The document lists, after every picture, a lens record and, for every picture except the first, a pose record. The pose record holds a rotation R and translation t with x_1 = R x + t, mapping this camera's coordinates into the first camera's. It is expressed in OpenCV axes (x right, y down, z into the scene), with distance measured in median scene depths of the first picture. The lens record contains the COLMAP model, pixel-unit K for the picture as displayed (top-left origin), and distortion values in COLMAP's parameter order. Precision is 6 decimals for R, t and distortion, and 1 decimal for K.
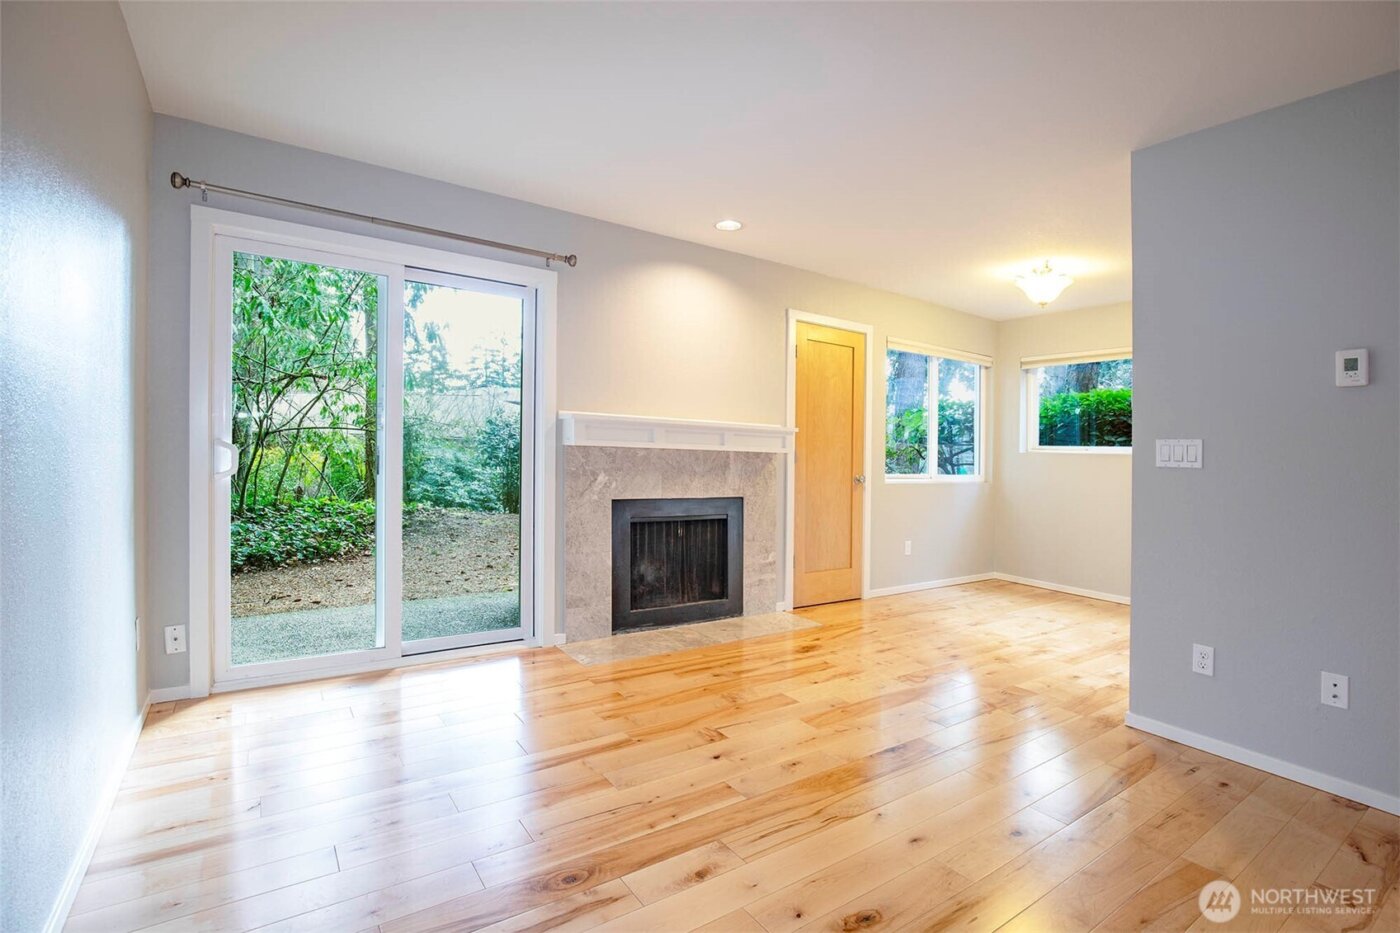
lens RADIAL K [[649.1, 0, 712.3], [0, 649.1, 462.9], [0, 0, 1]] dist [-0.026452, 0.000407]
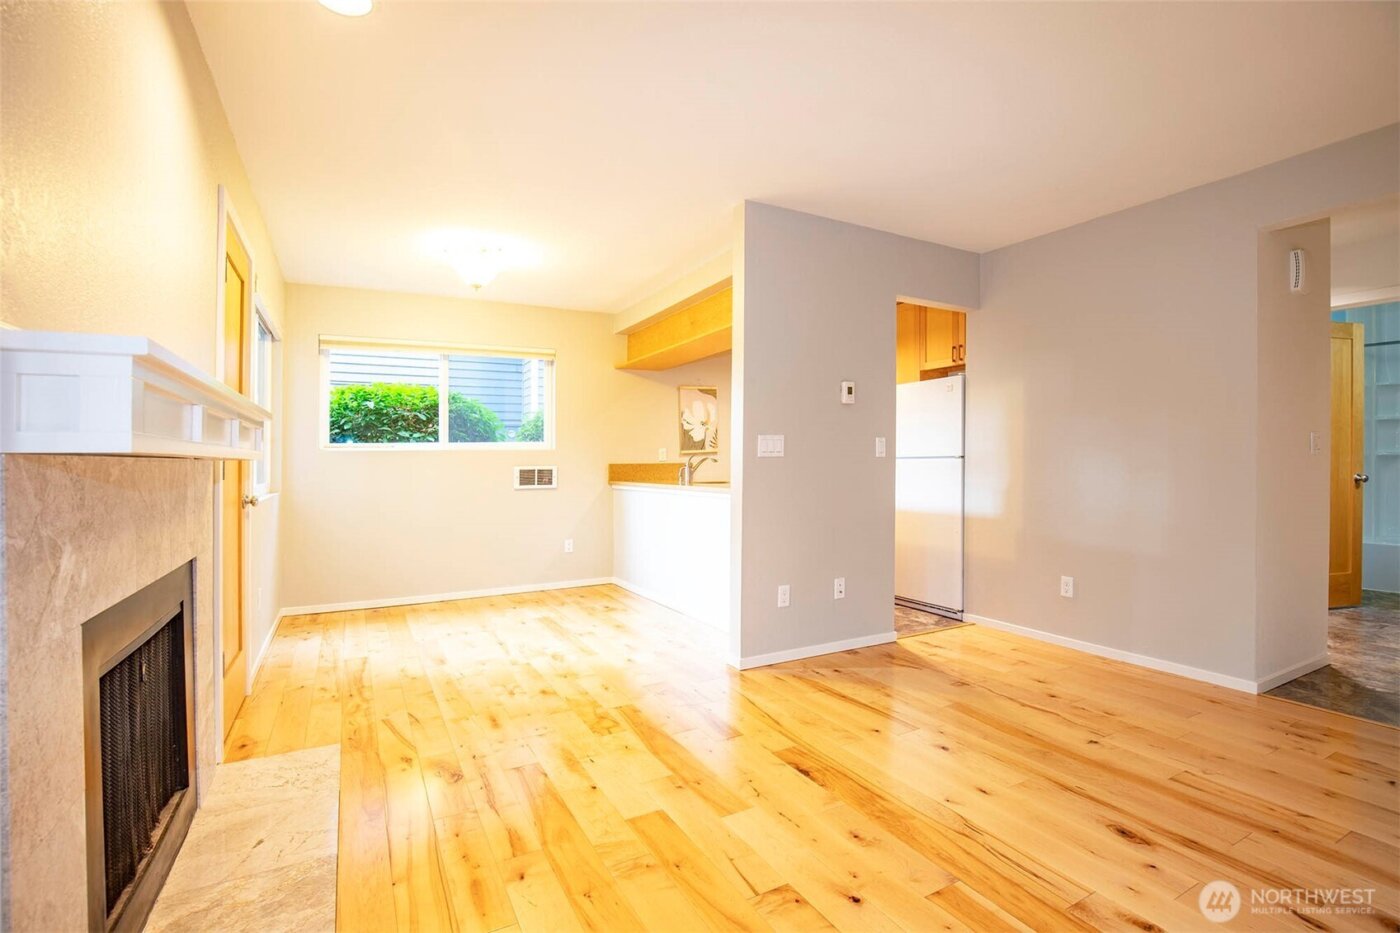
lens RADIAL K [[652.5, 0, 700.0], [0, 652.5, 466.5], [0, 0, 1]] dist [-0.045767, 0.012274]
pose [[0.113998, -0.043565, 0.992525, -0.408691], [0.032737, 0.998660, 0.040075, -0.020655], [-0.992941, 0.027924, 0.115271, 0.662031]]
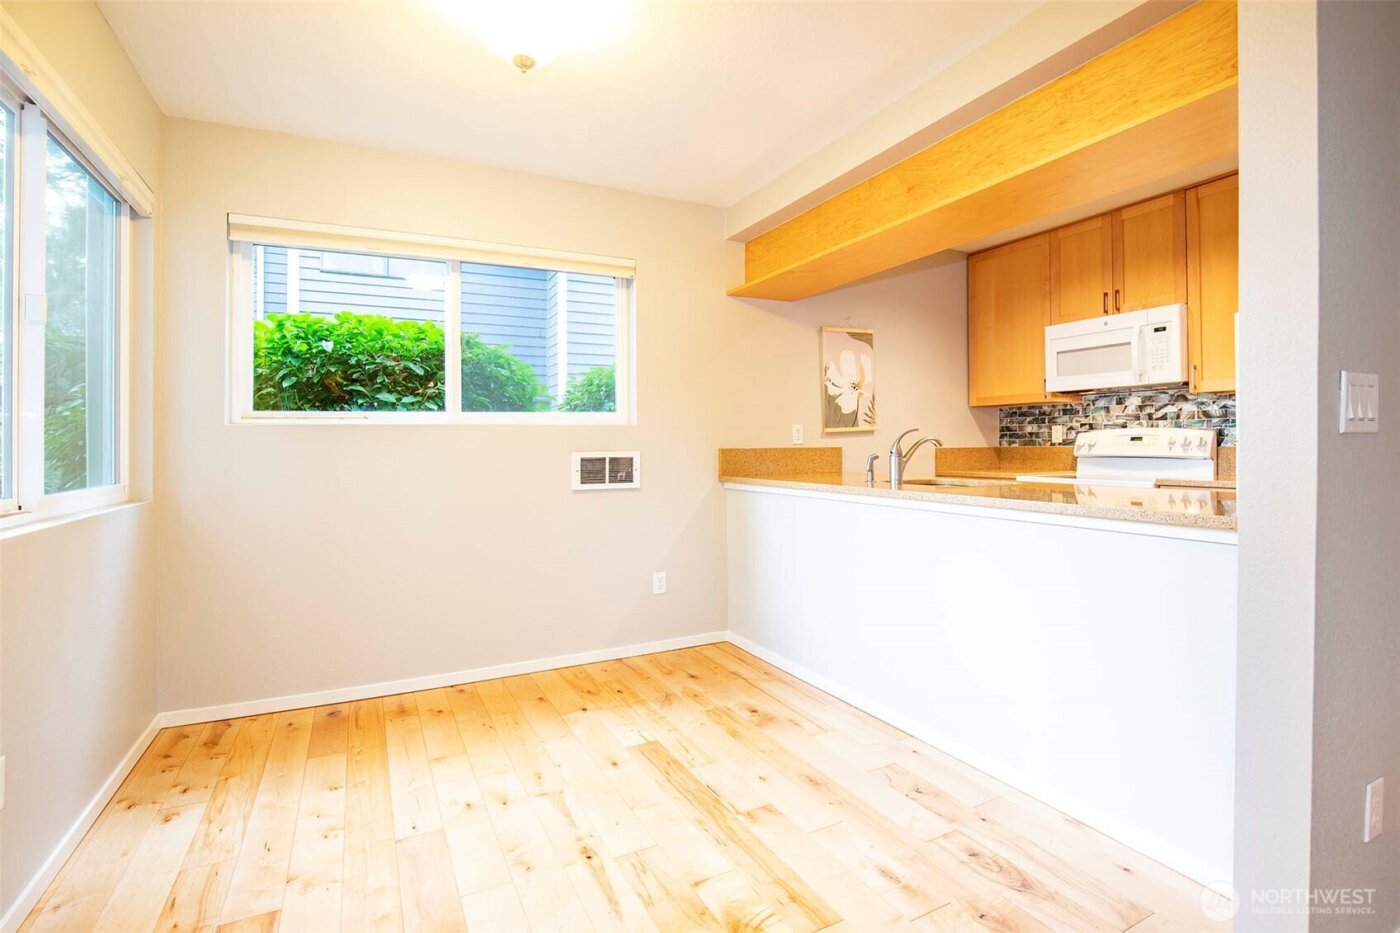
lens RADIAL K [[661.9, 0, 699.3], [0, 661.9, 446.3], [0, 0, 1]] dist [-0.010456, 0.000305]
pose [[0.125212, -0.040959, 0.991284, 0.115840], [0.028251, 0.998890, 0.037705, -0.012923], [-0.991728, 0.023283, 0.126230, 0.951995]]
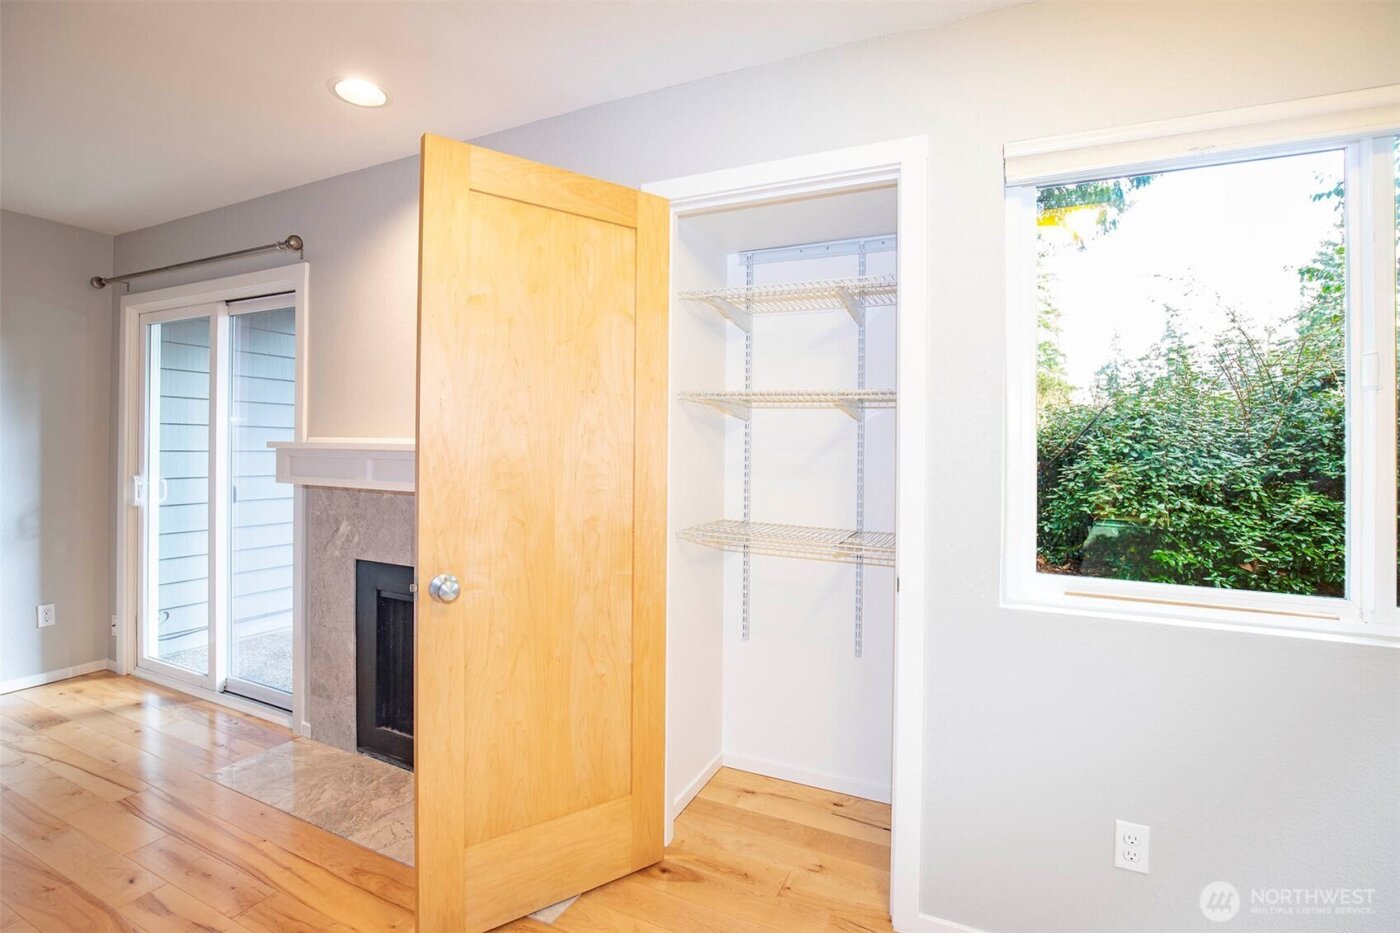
lens RADIAL K [[652.5, 0, 700.0], [0, 652.5, 466.5], [0, 0, 1]] dist [-0.045767, 0.012274]
pose [[0.500750, 0.000136, -0.865592, 0.635808], [-0.016926, 0.999810, -0.009635, -0.043664], [0.865427, 0.019475, 0.500657, 0.971053]]
